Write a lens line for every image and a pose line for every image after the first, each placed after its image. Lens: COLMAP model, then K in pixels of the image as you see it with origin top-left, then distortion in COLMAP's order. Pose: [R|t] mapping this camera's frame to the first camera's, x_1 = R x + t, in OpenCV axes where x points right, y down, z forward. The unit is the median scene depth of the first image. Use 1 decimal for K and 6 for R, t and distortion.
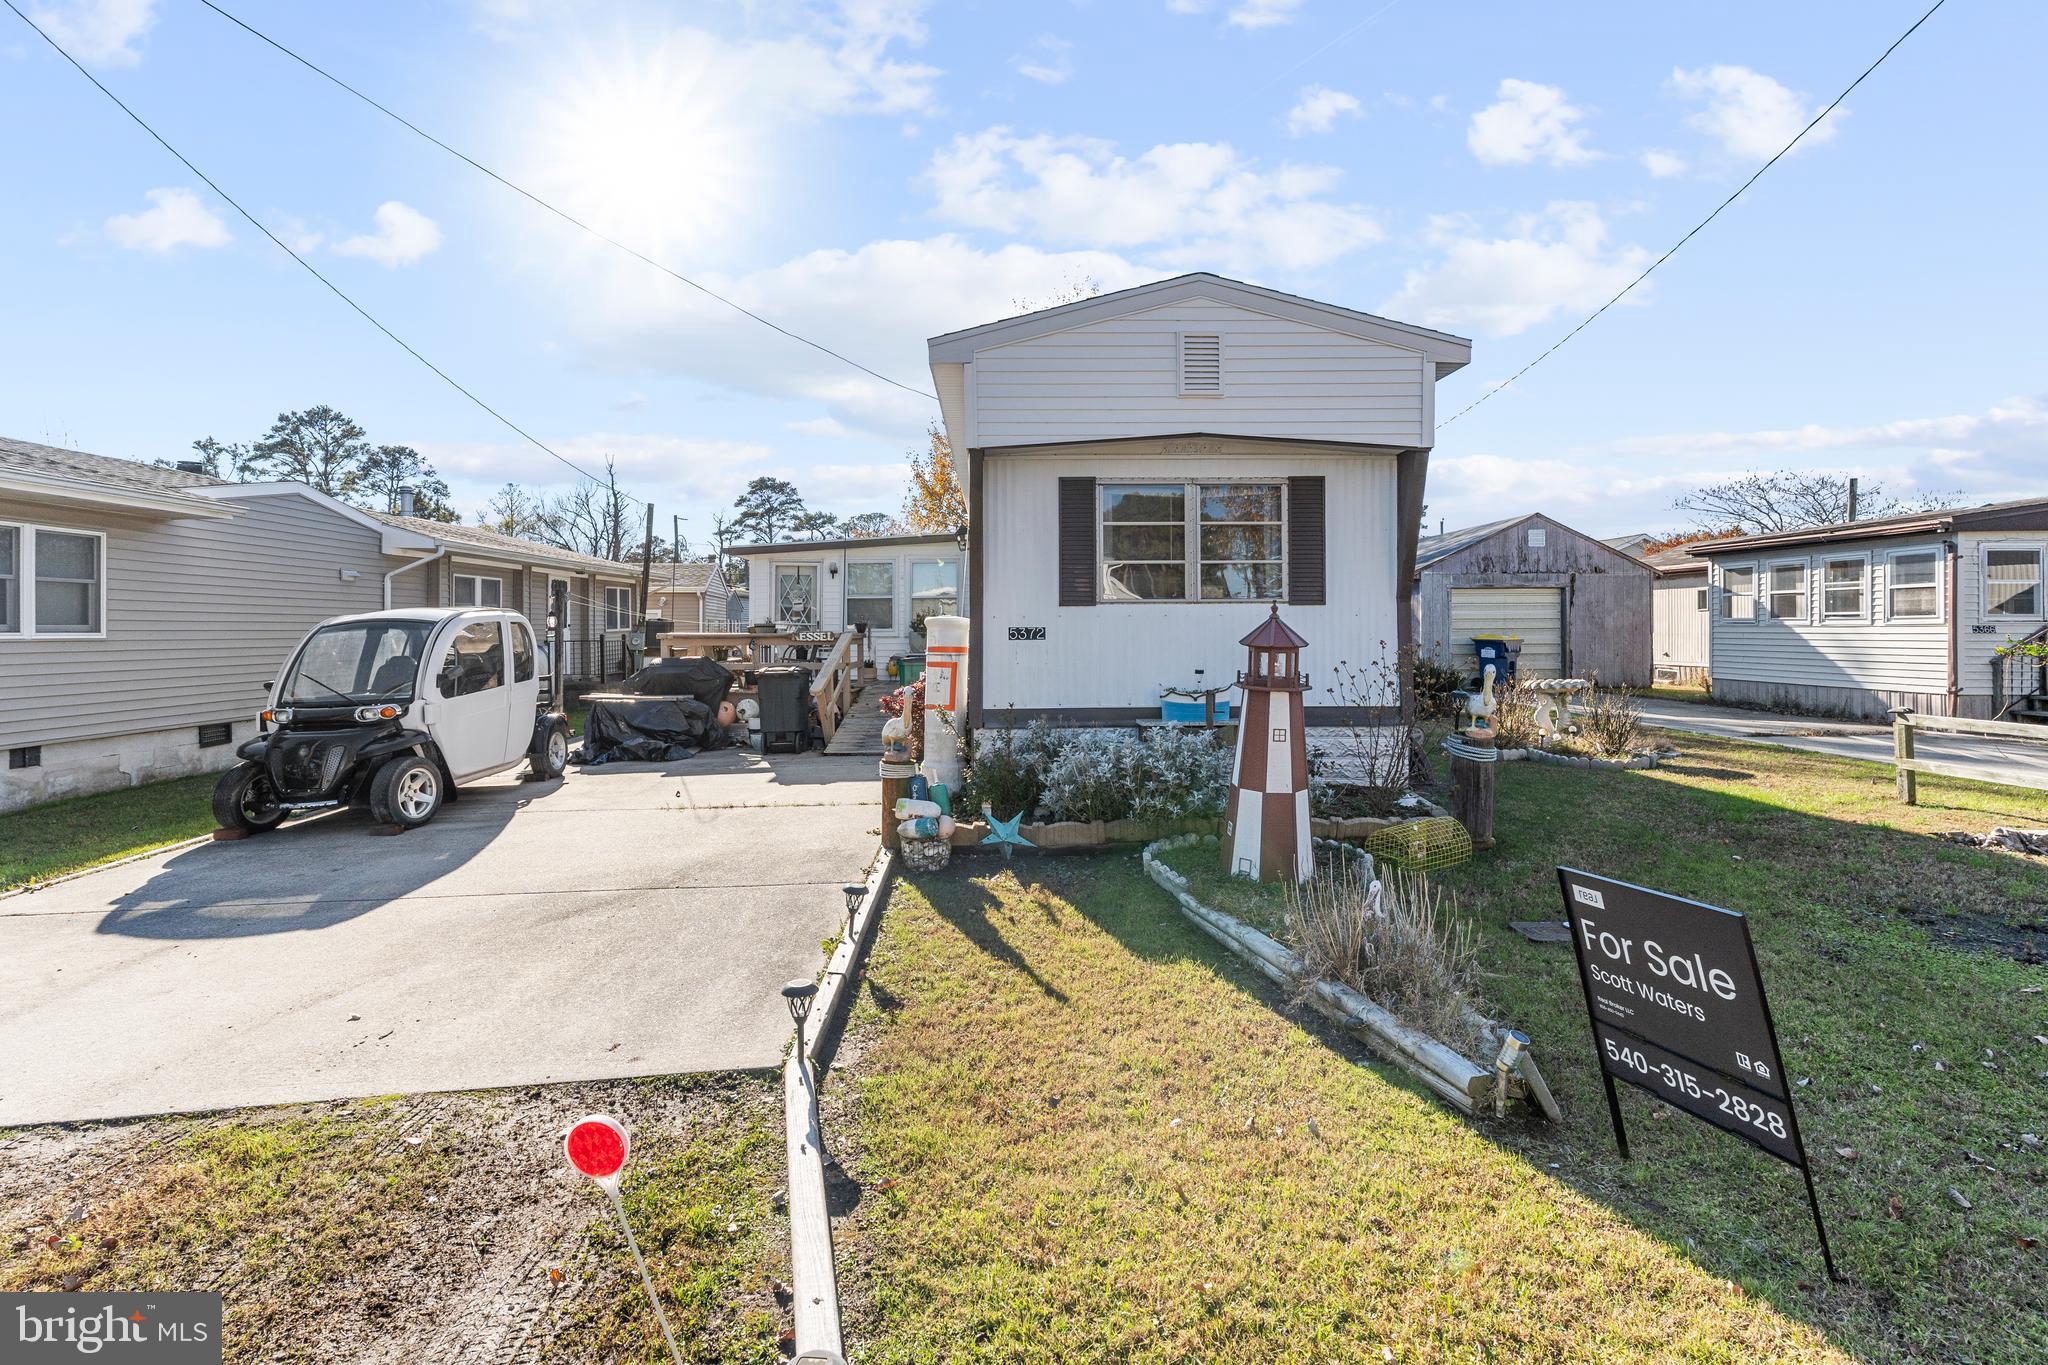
lens RADIAL K [[981.3, 0, 1032.4], [0, 981.3, 648.7], [0, 0, 1]] dist [0.001510, 0.000824]
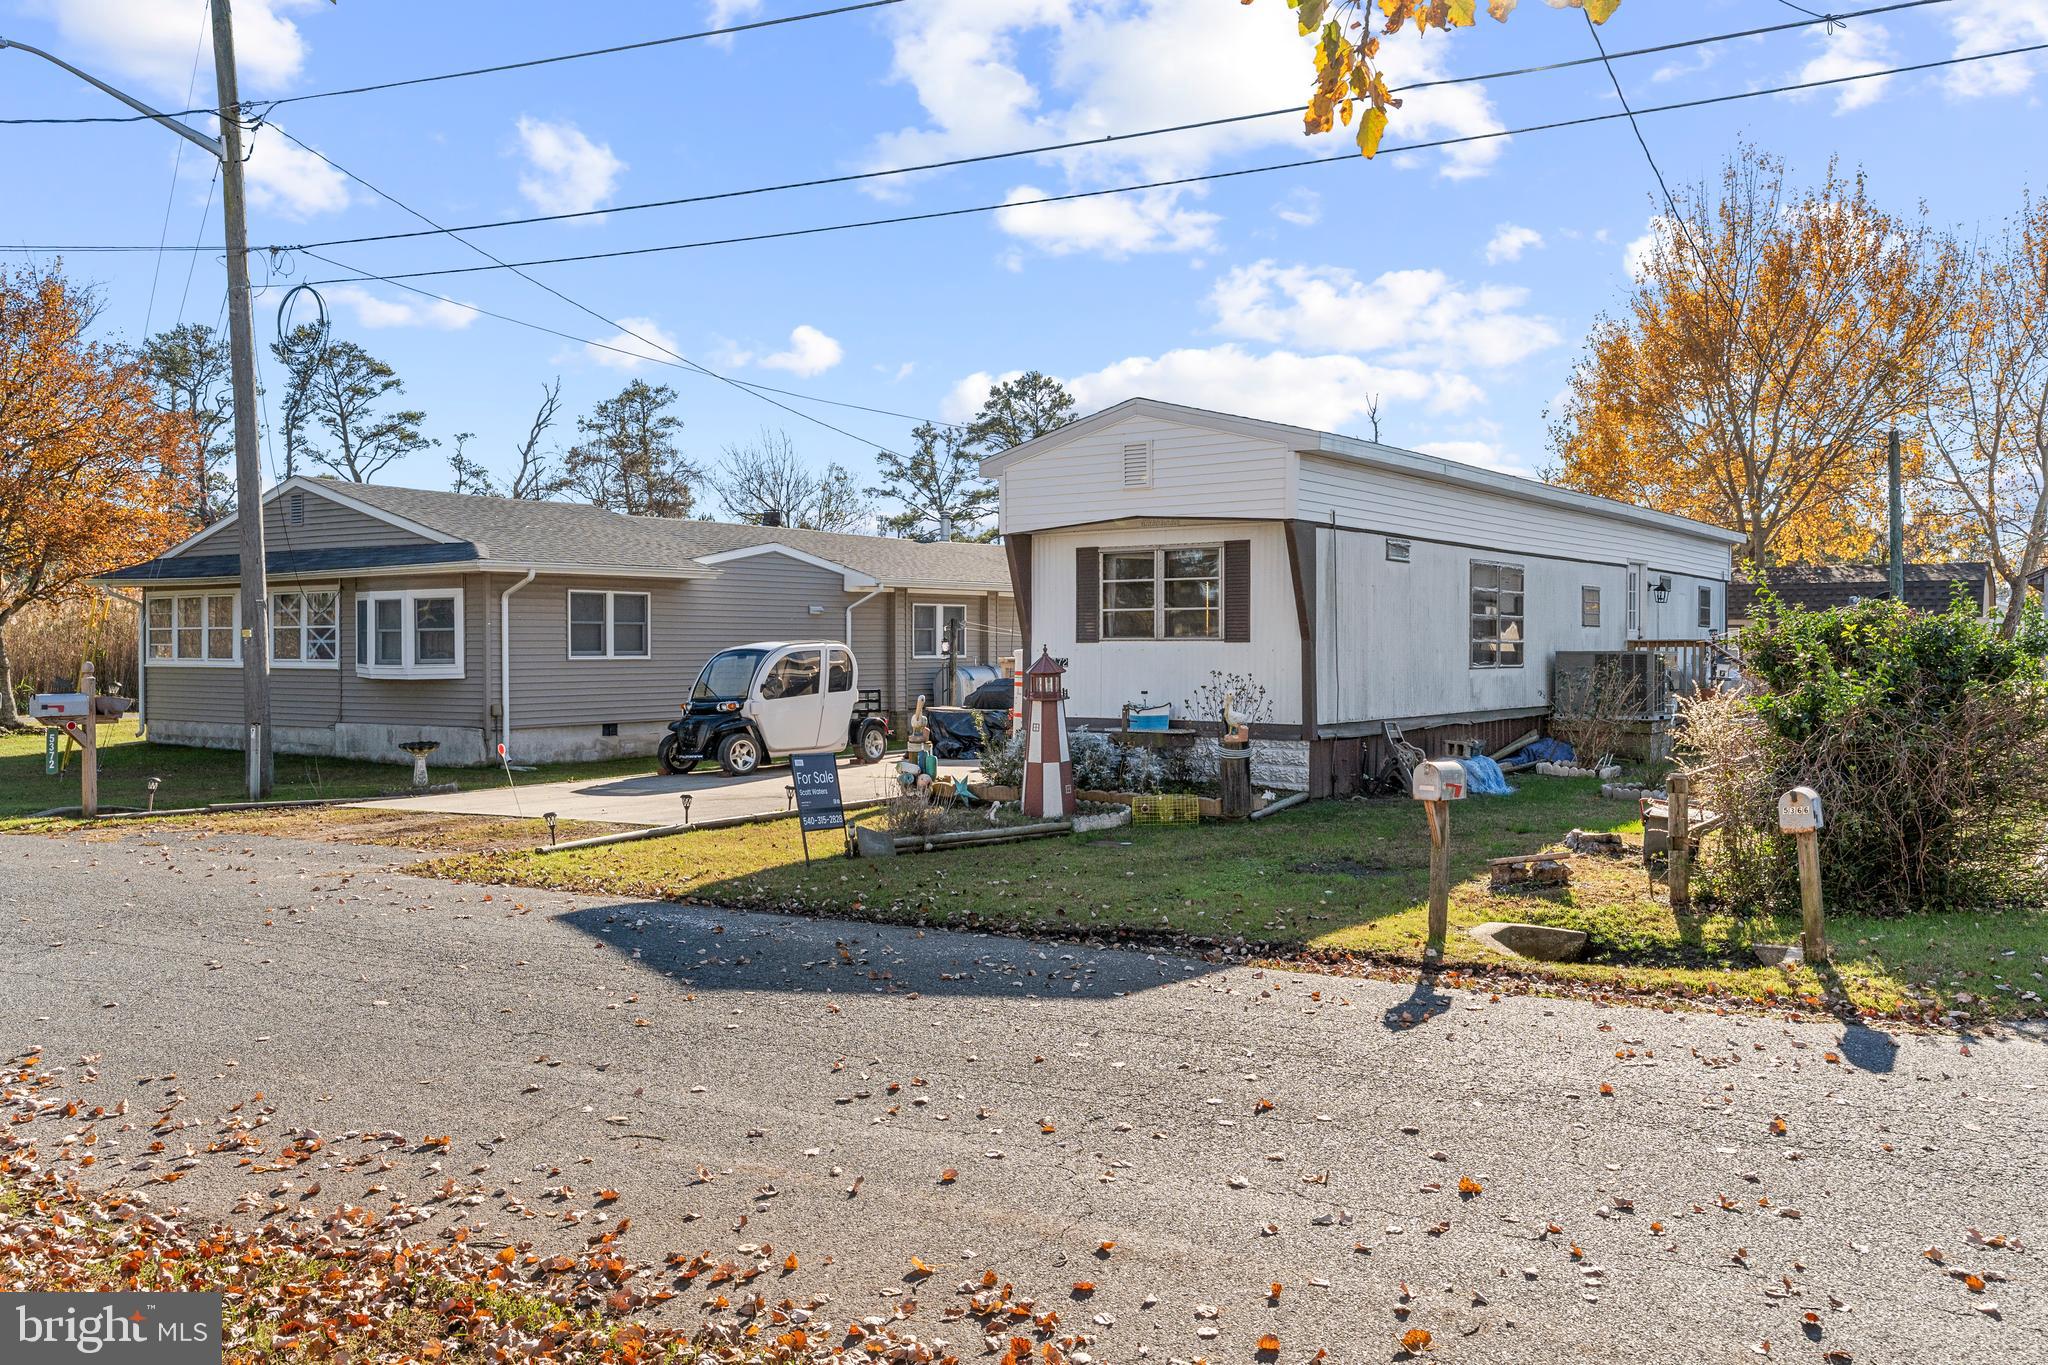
lens RADIAL K [[1626.8, 0, 1026.0], [0, 1626.8, 676.0], [0, 0, 1]] dist [0.000882, -0.002600]
pose [[0.784918, 0.015897, -0.619396, 1.362081], [-0.015545, 0.999861, 0.005963, -0.009411], [0.619405, 0.004948, 0.785056, -0.805960]]
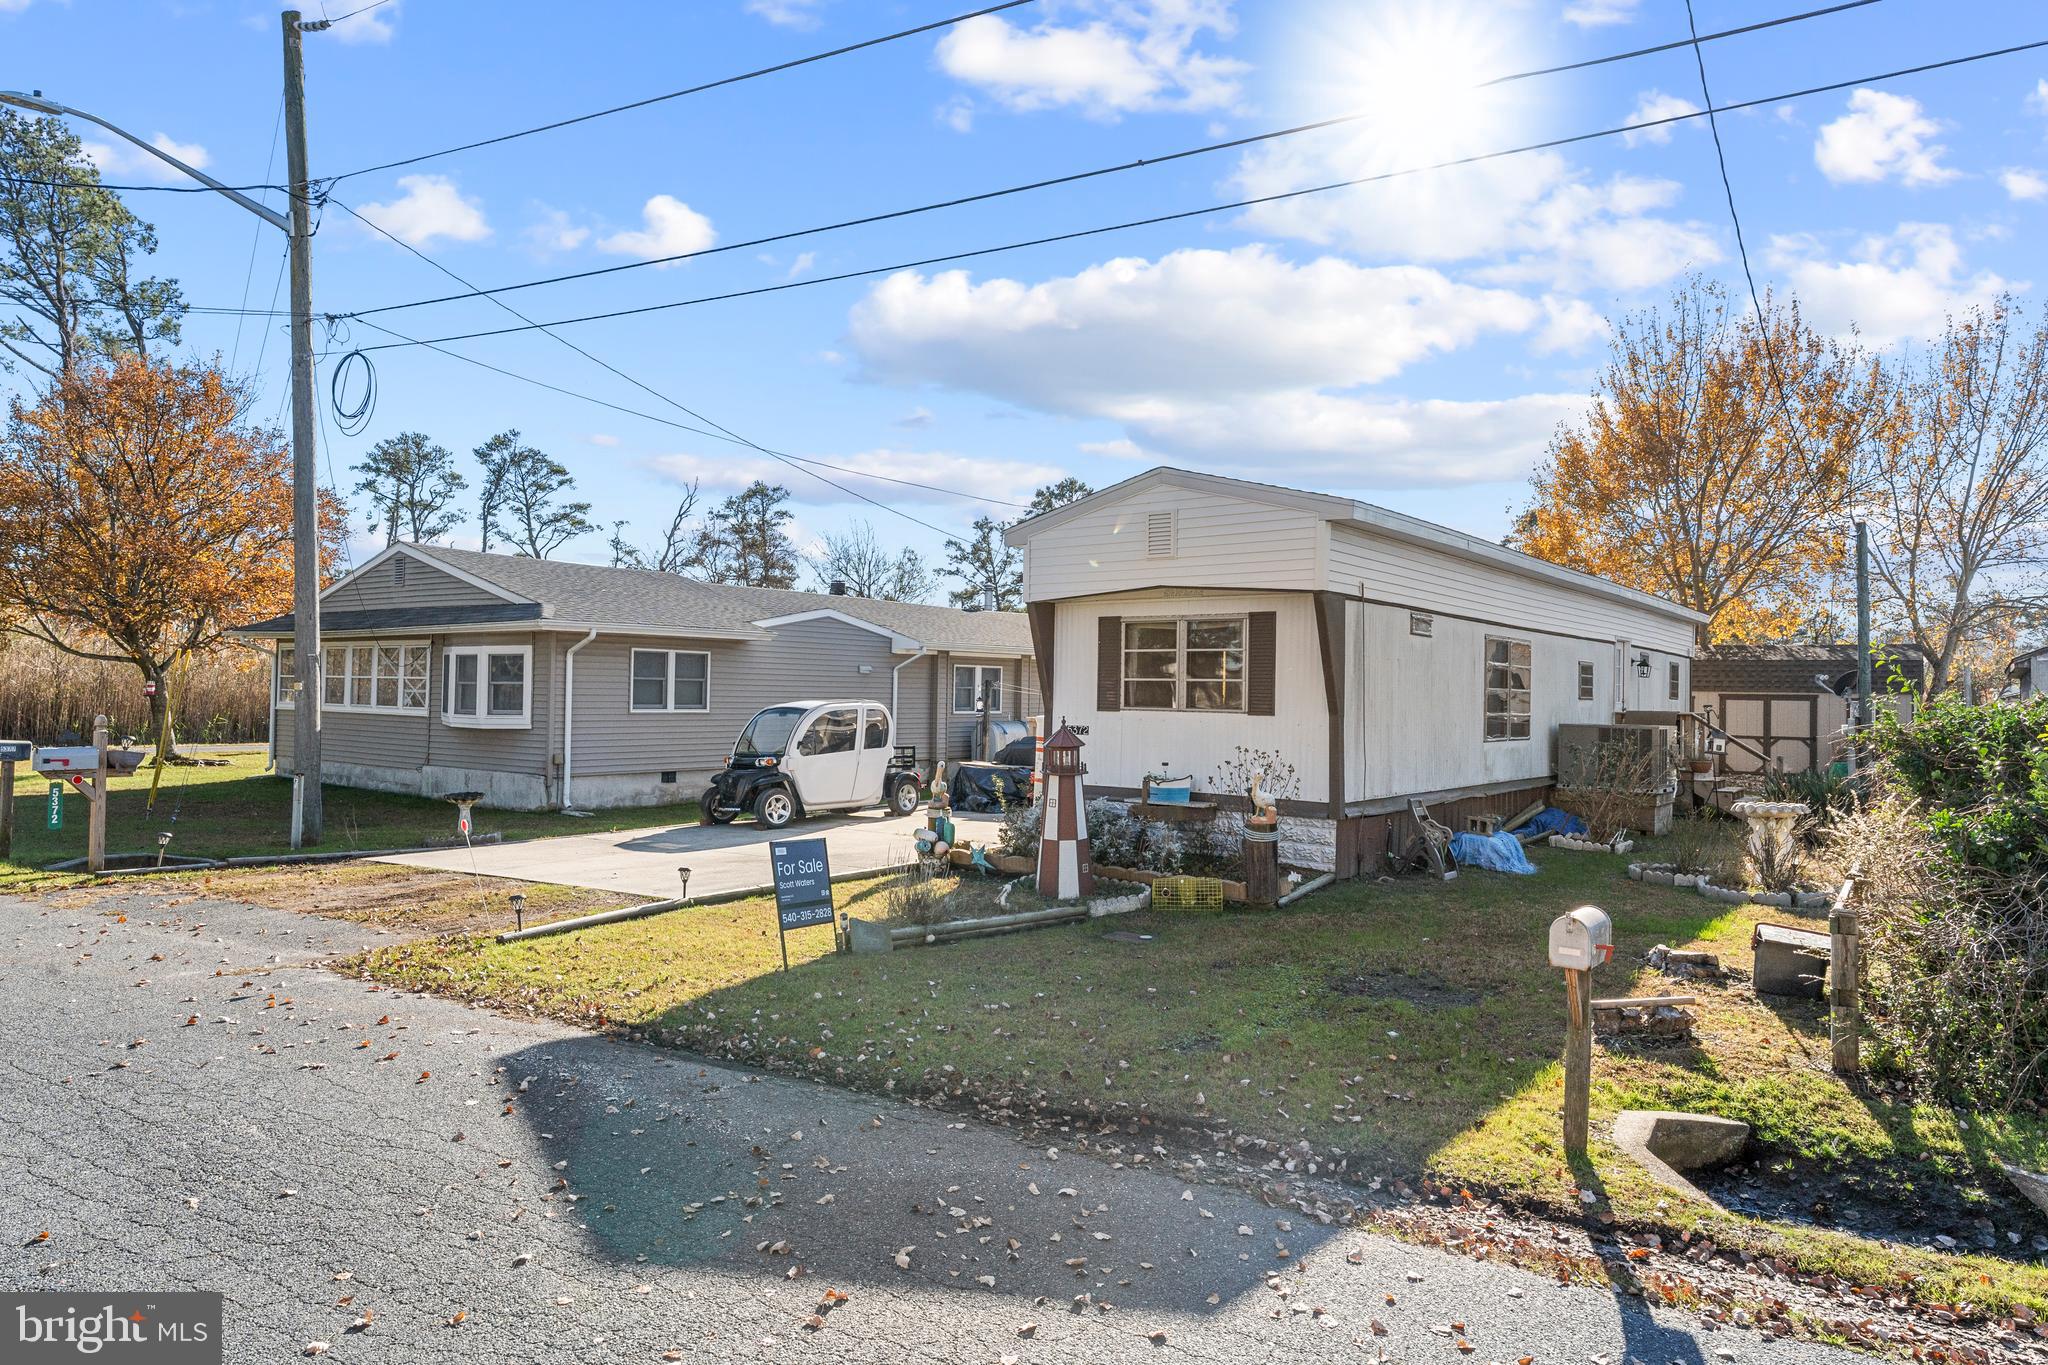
lens RADIAL K [[1258.8, 0, 1018.5], [0, 1258.8, 674.3], [0, 0, 1]] dist [-0.000677, 0.000331]
pose [[0.762605, 0.008749, -0.646806, 1.071400], [-0.034195, 0.999056, -0.026803, -0.043405], [0.645960, 0.042558, 0.762184, -0.404923]]
